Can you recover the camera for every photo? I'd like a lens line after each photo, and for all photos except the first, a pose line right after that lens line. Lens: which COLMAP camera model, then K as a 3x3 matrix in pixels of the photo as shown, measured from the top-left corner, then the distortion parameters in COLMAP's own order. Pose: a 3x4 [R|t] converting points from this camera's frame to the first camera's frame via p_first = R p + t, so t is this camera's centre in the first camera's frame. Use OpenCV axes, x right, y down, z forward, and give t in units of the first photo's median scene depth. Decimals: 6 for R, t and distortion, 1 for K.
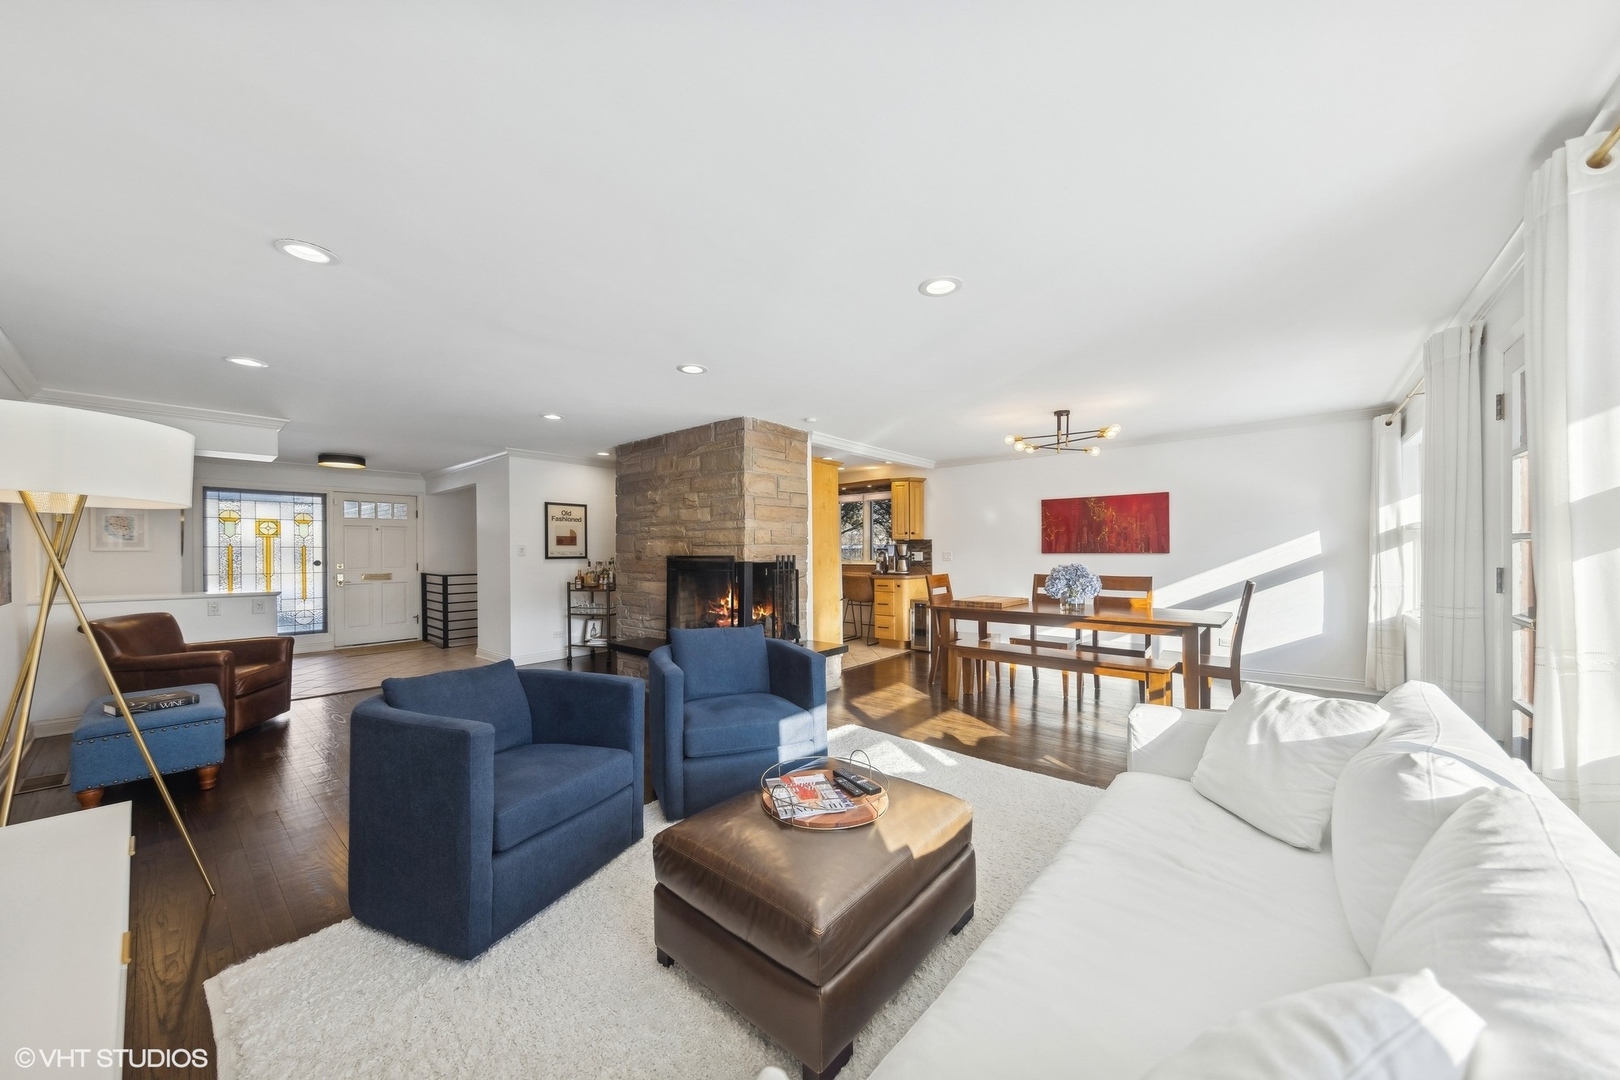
lens RADIAL K [[552.7, 0, 797.5], [0, 552.7, 549.1], [0, 0, 1]] dist [-0.000648, -0.000059]
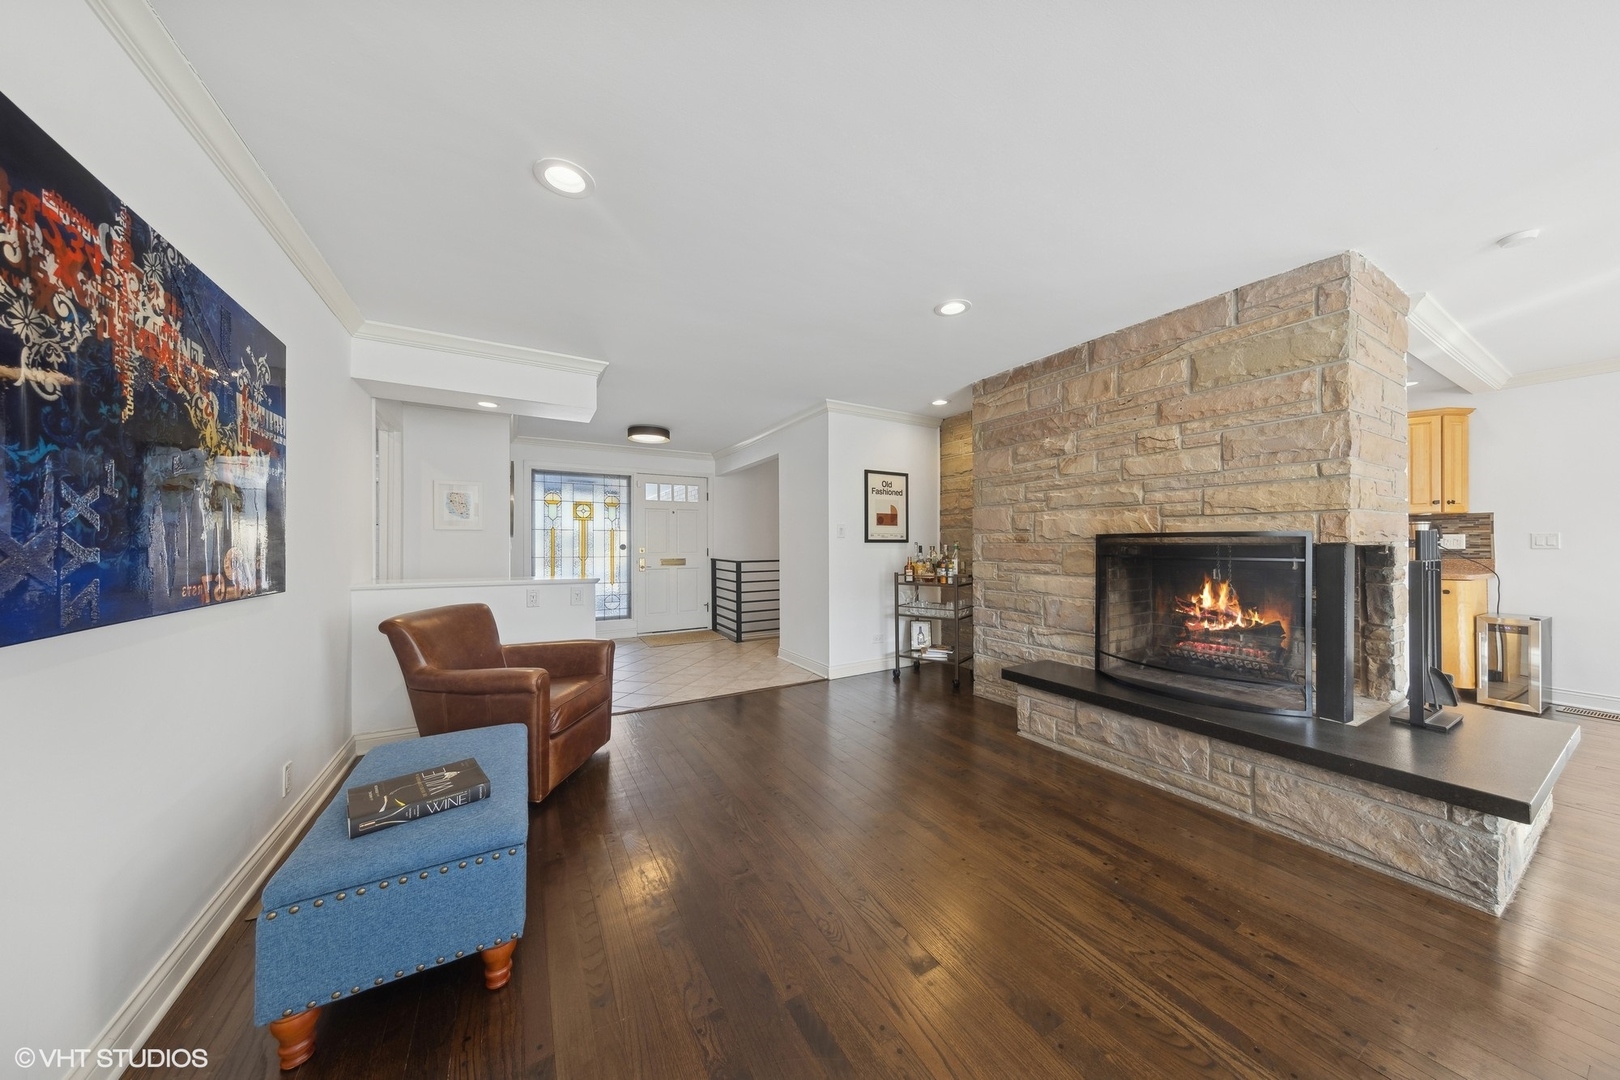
lens RADIAL K [[507.7, 0, 810.0], [0, 507.7, 540.0], [0, 0, 1]] dist [0.000541, 0.000029]
pose [[0.943295, 0.000931, -0.331955, -0.284695], [-0.001684, 0.999997, -0.001979, 0.015589], [0.331952, 0.002426, 0.943293, 0.288190]]
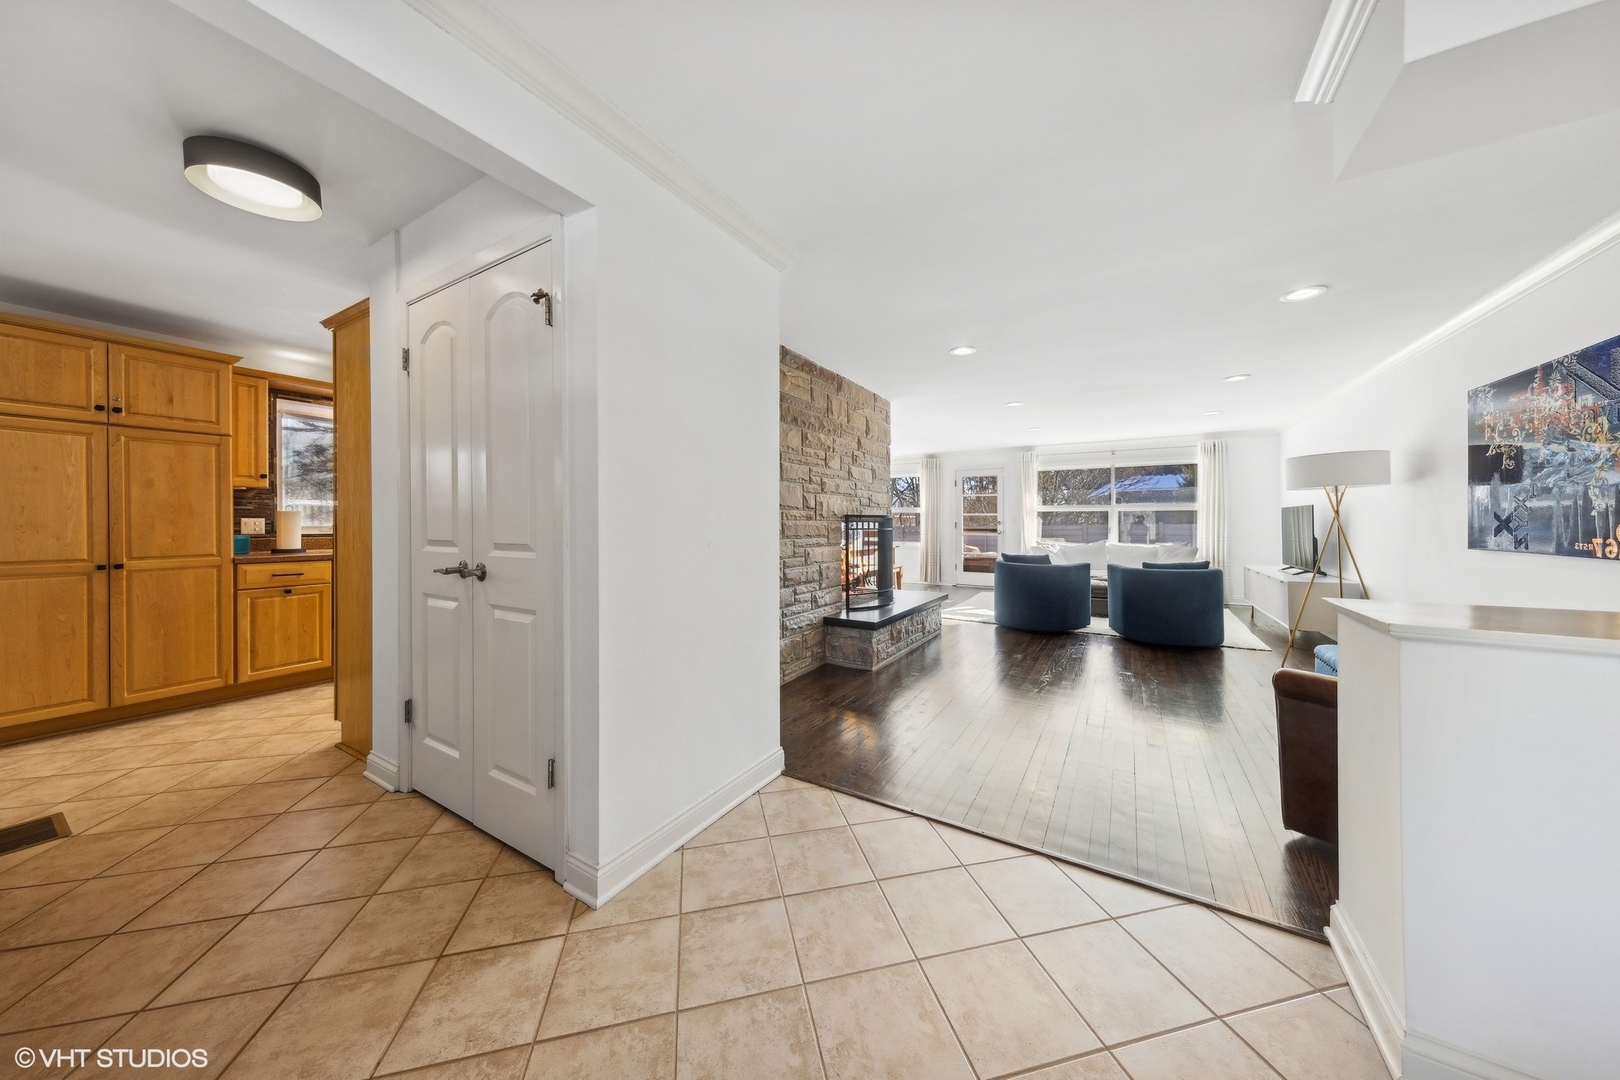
lens RADIAL K [[519.6, 0, 805.9], [0, 519.6, 523.4], [0, 0, 1]] dist [0.000464, 0.000032]
pose [[-0.156780, 0.001197, 0.987633, -0.853854], [-0.001410, 0.999998, -0.001436, 0.022109], [-0.987633, -0.001617, -0.156778, 0.972734]]
